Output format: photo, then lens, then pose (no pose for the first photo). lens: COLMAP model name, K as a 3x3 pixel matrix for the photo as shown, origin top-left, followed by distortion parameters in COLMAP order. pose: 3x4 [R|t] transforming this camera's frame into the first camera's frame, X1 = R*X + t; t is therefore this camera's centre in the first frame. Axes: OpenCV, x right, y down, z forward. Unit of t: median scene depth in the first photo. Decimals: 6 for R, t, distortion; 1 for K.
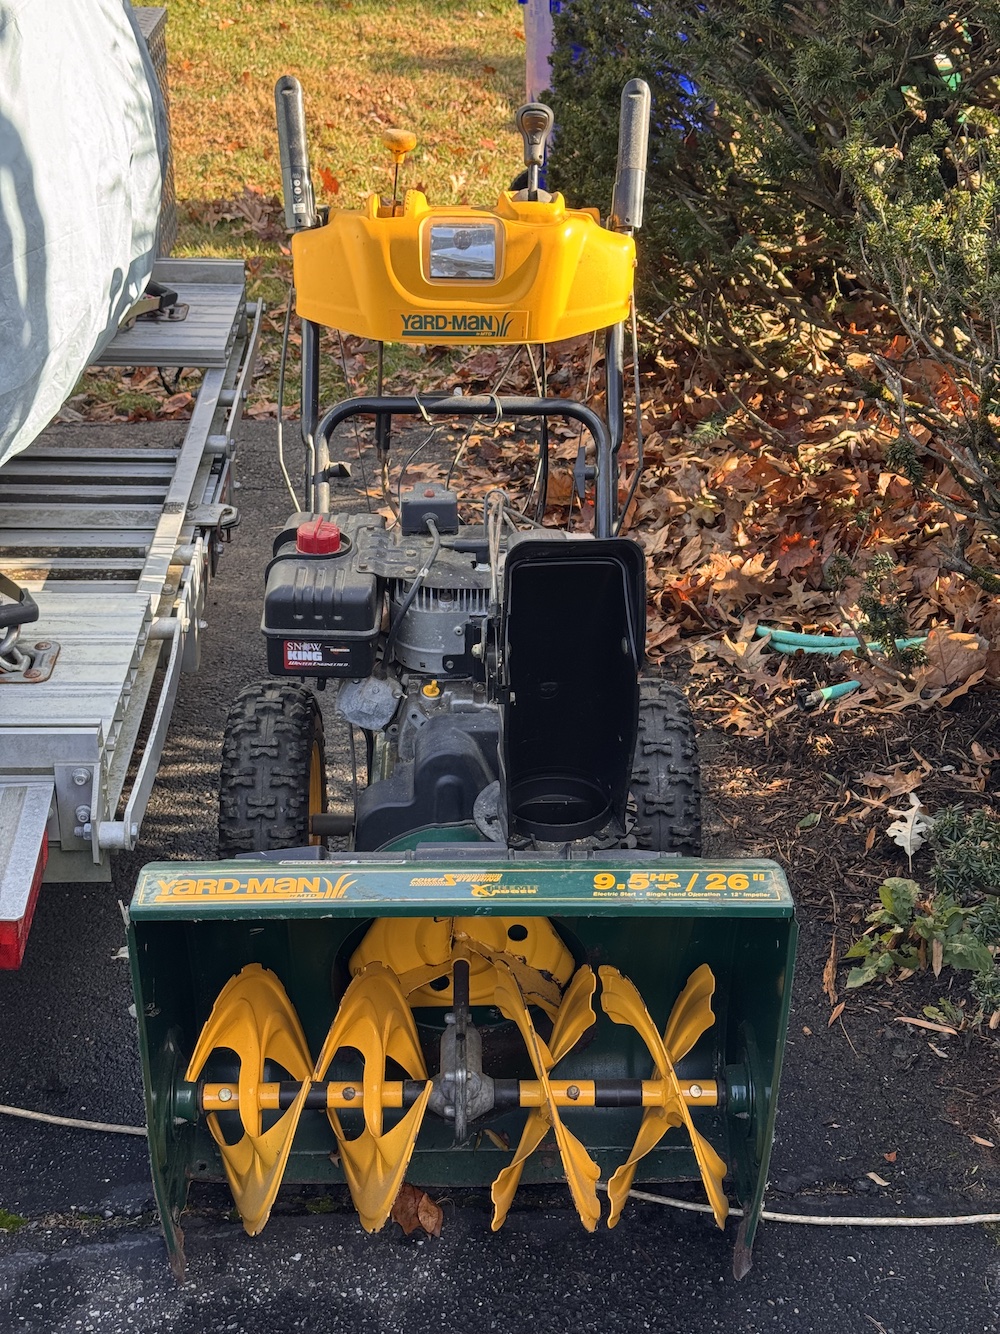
lens RADIAL K [[1874.9, 0, 500.0], [0, 1874.9, 667.0], [0, 0, 1]] dist [0.159392, -0.604123]
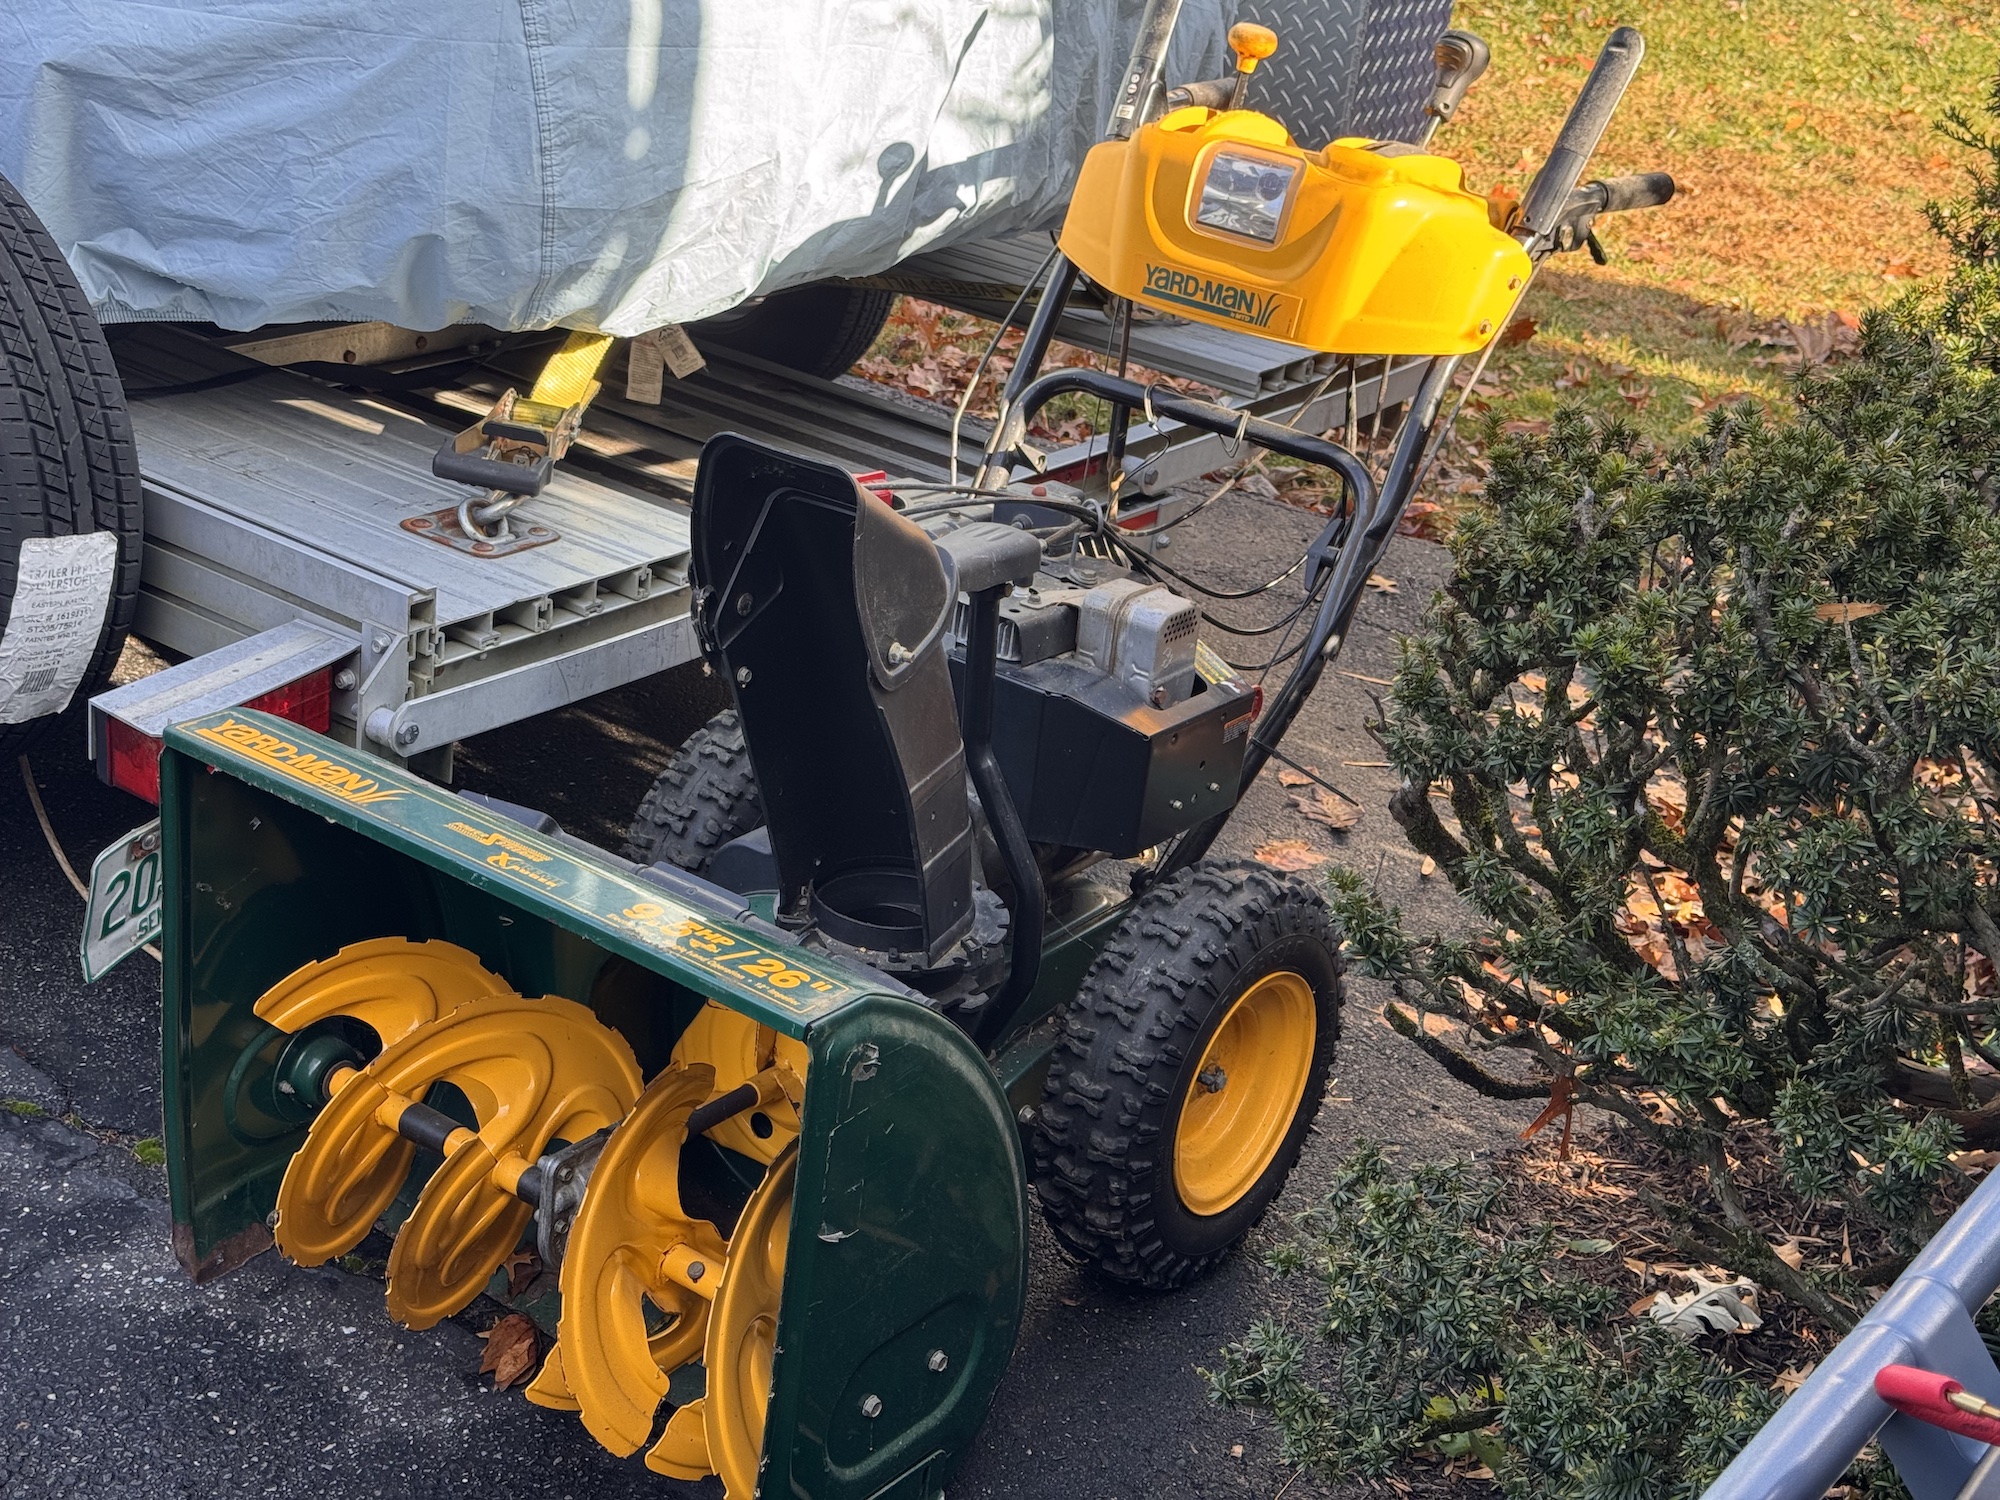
lens RADIAL K [[2810.9, 0, 1000.0], [0, 2810.9, 750.0], [0, 0, 1]] dist [0.159392, -0.604123]
pose [[0.788653, 0.305476, -0.533583, 0.524694], [-0.366914, 0.930203, -0.009771, 0.013449], [0.493356, 0.203485, 0.845692, 0.113598]]
